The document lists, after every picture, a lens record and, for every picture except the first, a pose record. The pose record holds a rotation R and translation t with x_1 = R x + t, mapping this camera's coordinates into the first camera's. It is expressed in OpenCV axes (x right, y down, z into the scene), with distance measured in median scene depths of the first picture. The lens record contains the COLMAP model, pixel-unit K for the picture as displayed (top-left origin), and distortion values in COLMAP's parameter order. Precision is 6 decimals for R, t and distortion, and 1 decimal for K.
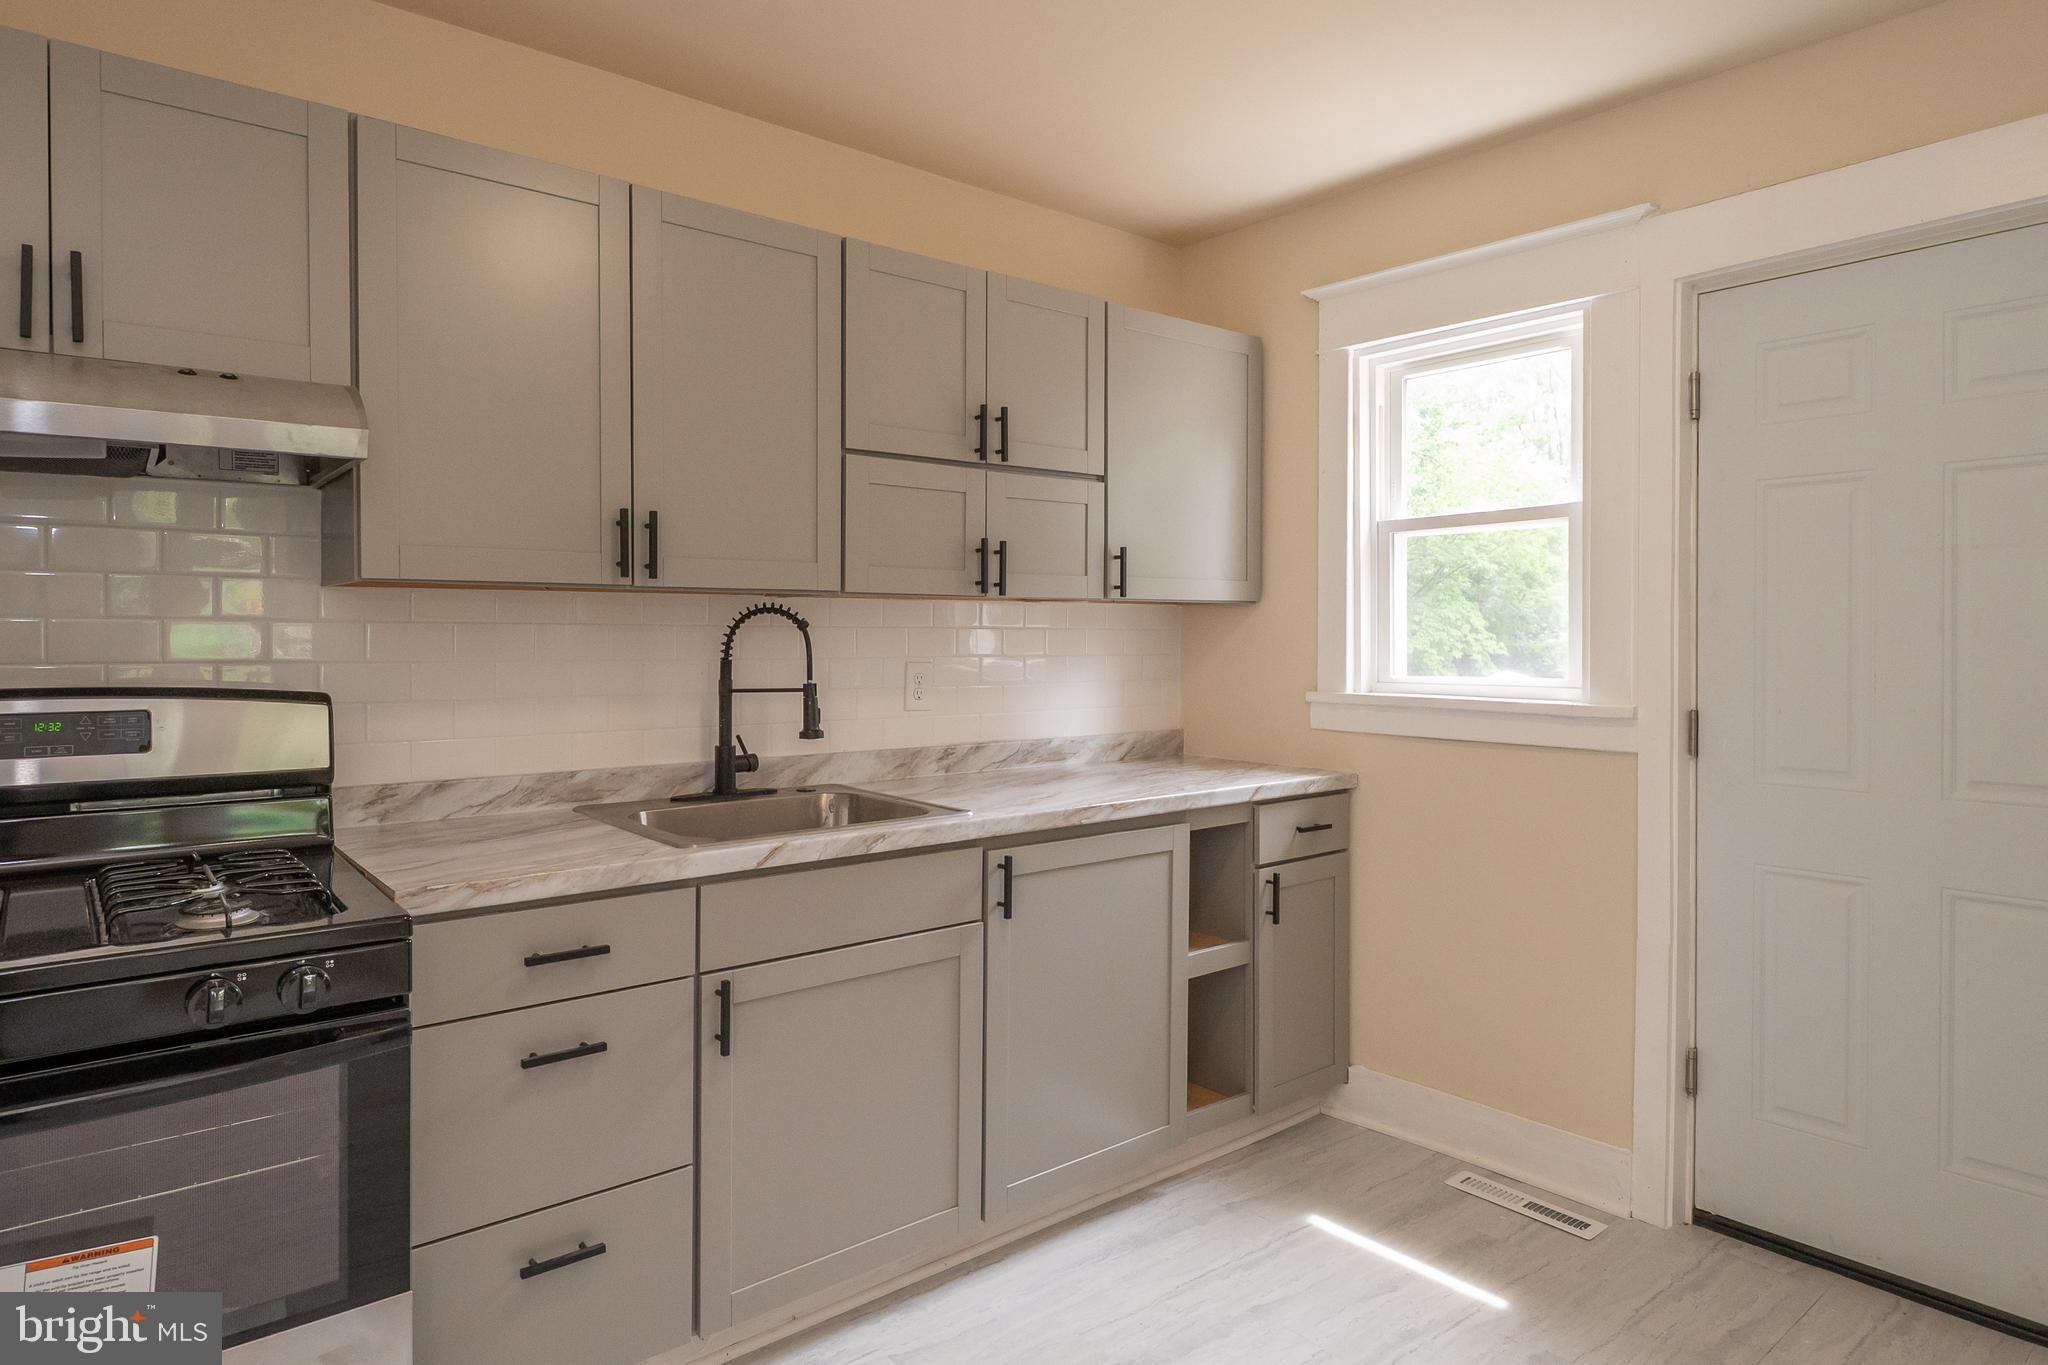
lens RADIAL K [[1164.2, 0, 990.8], [0, 1164.2, 650.9], [0, 0, 1]] dist [-0.005128, -0.000909]
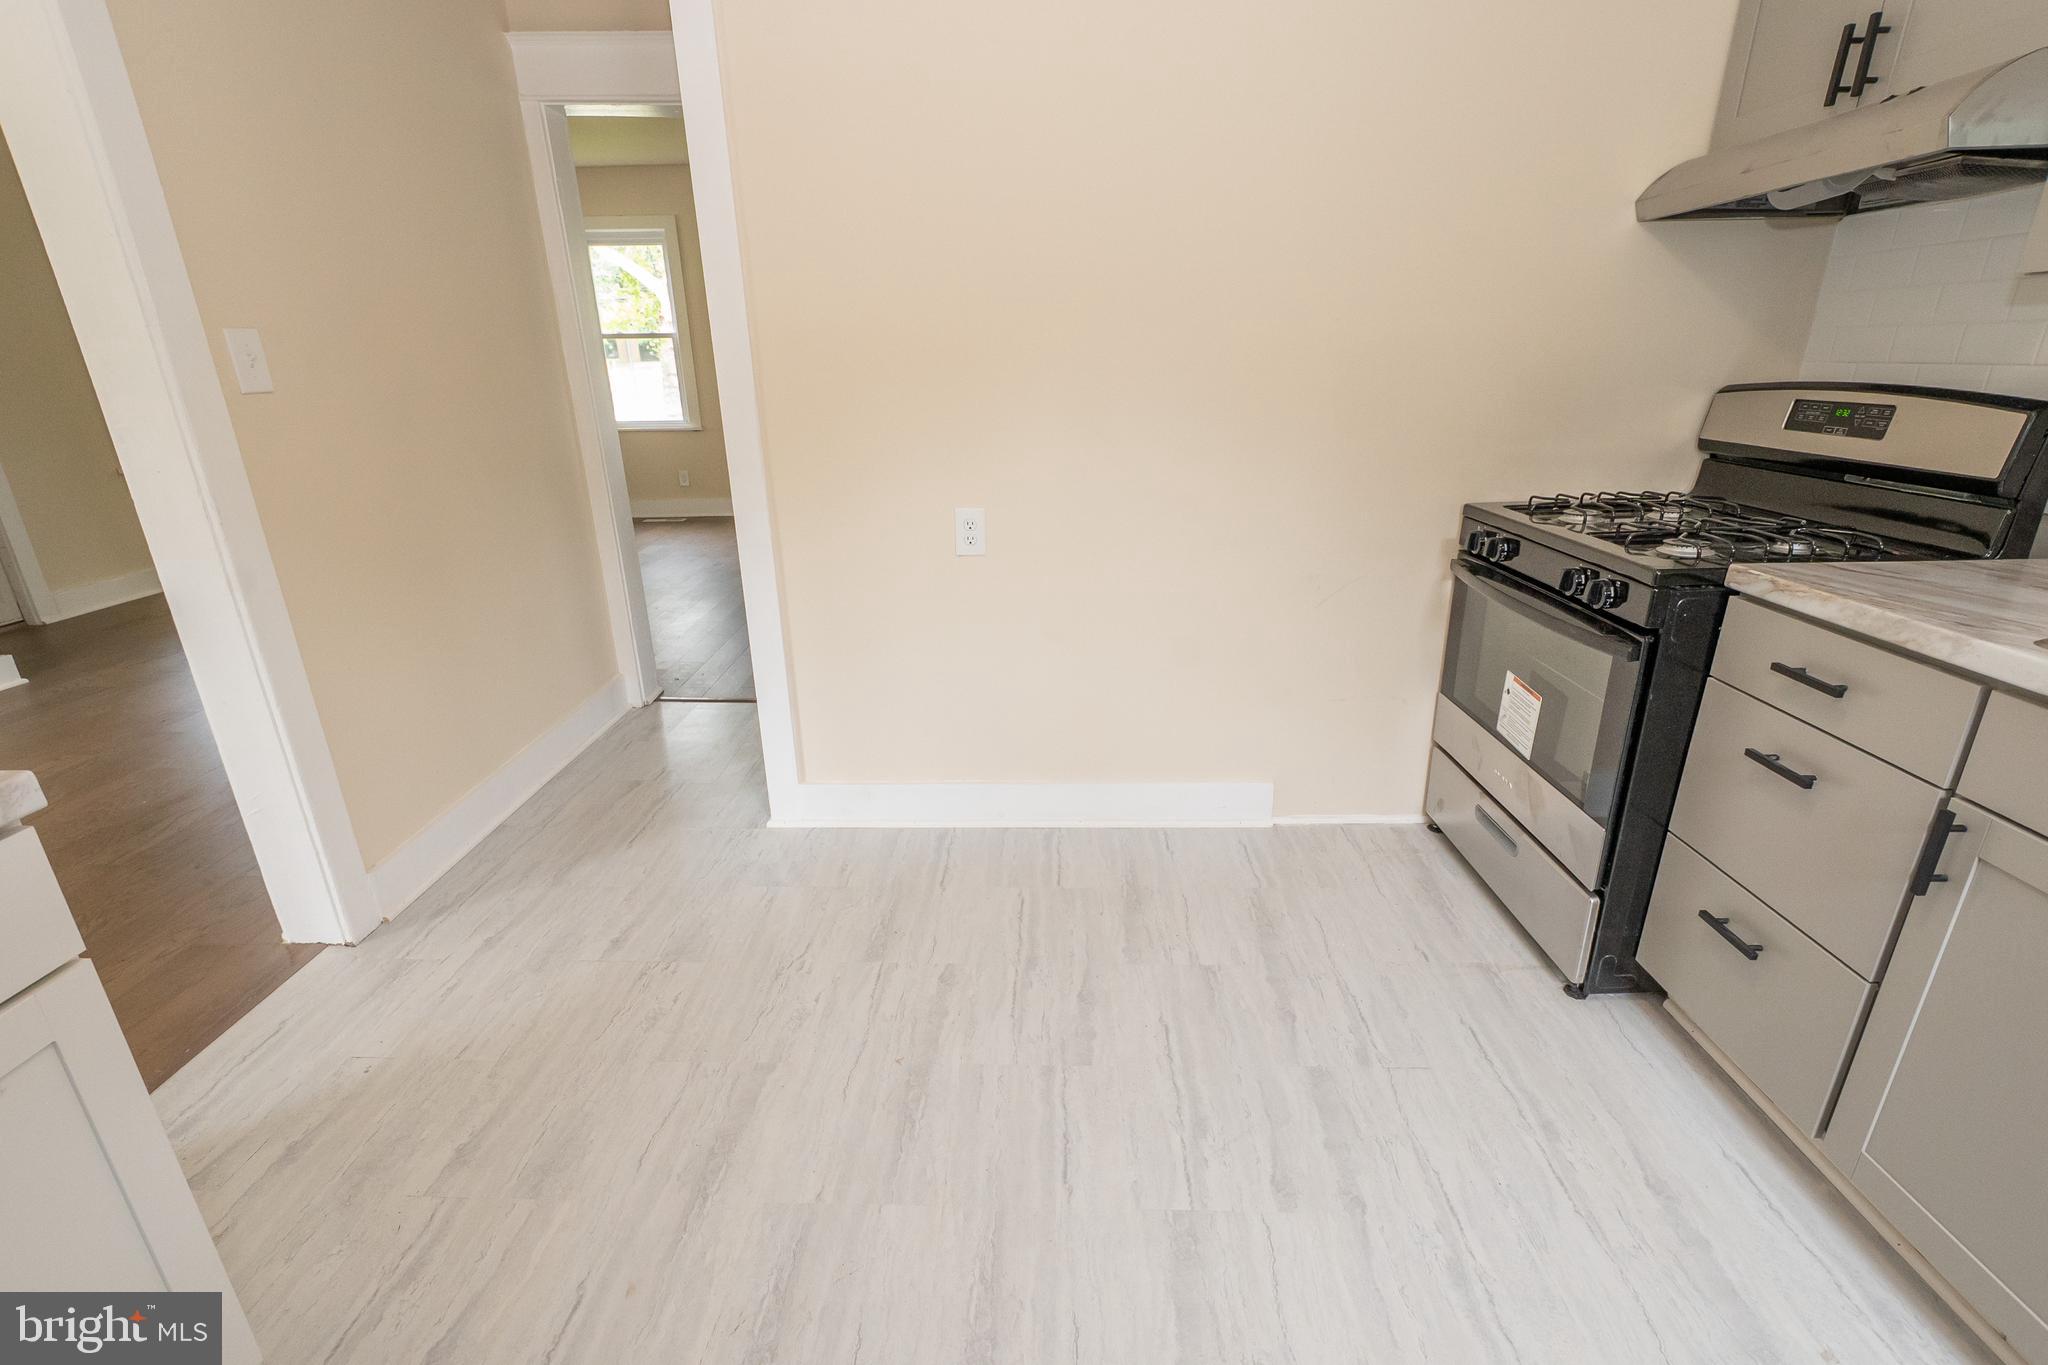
lens RADIAL K [[894.3, 0, 1027.2], [0, 894.3, 677.9], [0, 0, 1]] dist [0.010848, -0.008401]
pose [[-0.635182, 0.270105, -0.723593, 0.443585], [0.004814, 0.938223, 0.345997, -0.007535], [0.772348, 0.216288, -0.597242, 0.671265]]
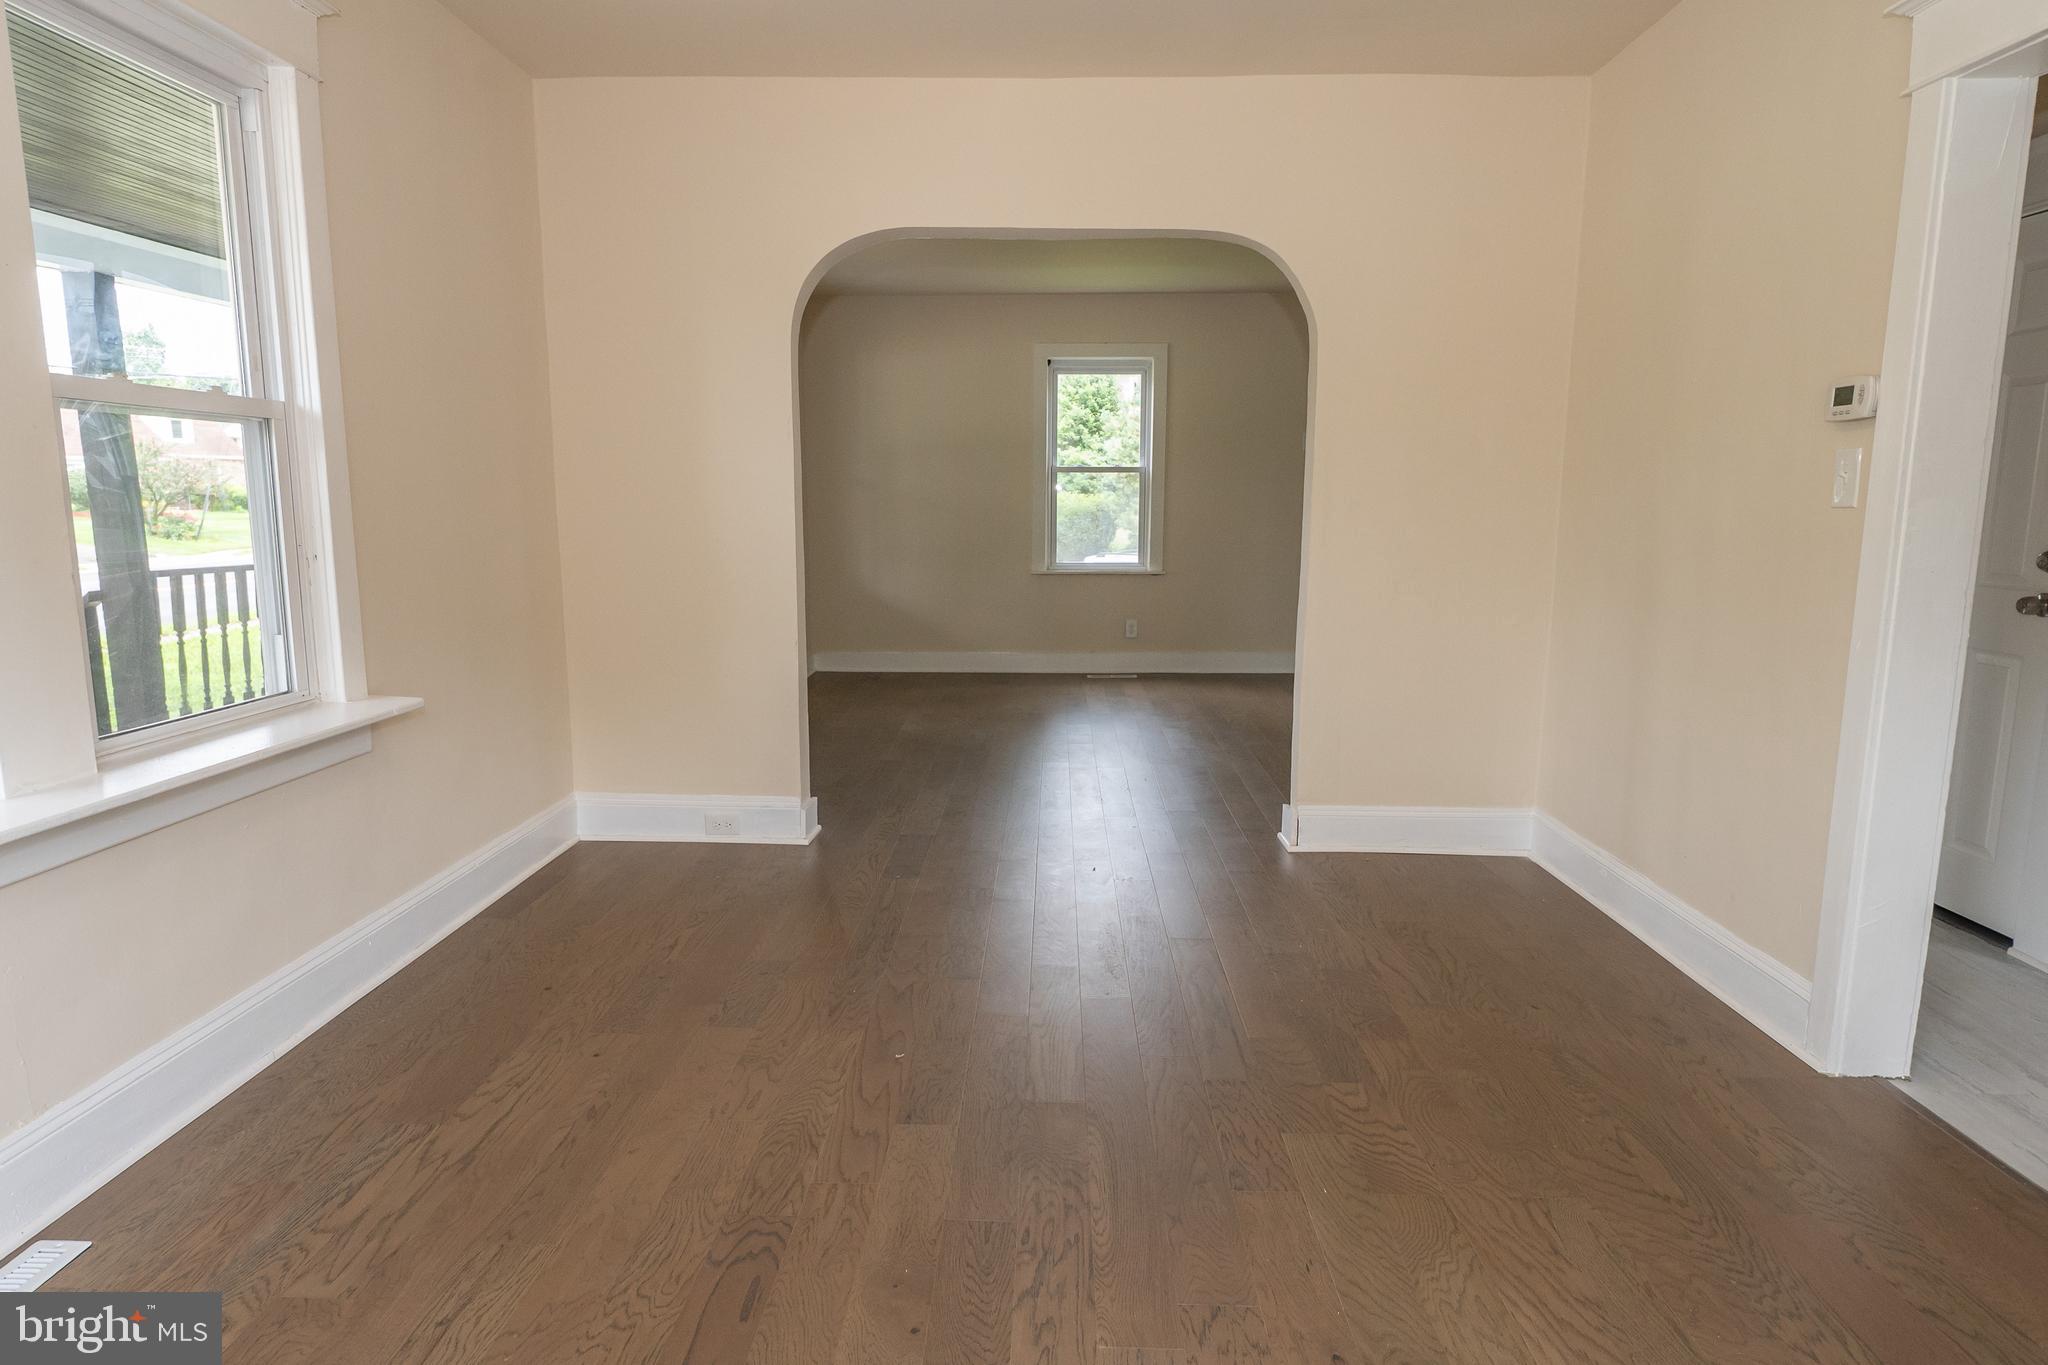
lens RADIAL K [[1153.7, 0, 1013.2], [0, 1153.7, 681.0], [0, 0, 1]] dist [0.006986, -0.000204]
pose [[-0.635946, 0.115214, -0.763085, 1.535336], [-0.011523, 0.987265, 0.158665, 0.026683], [0.771648, 0.109695, -0.626520, -0.310050]]
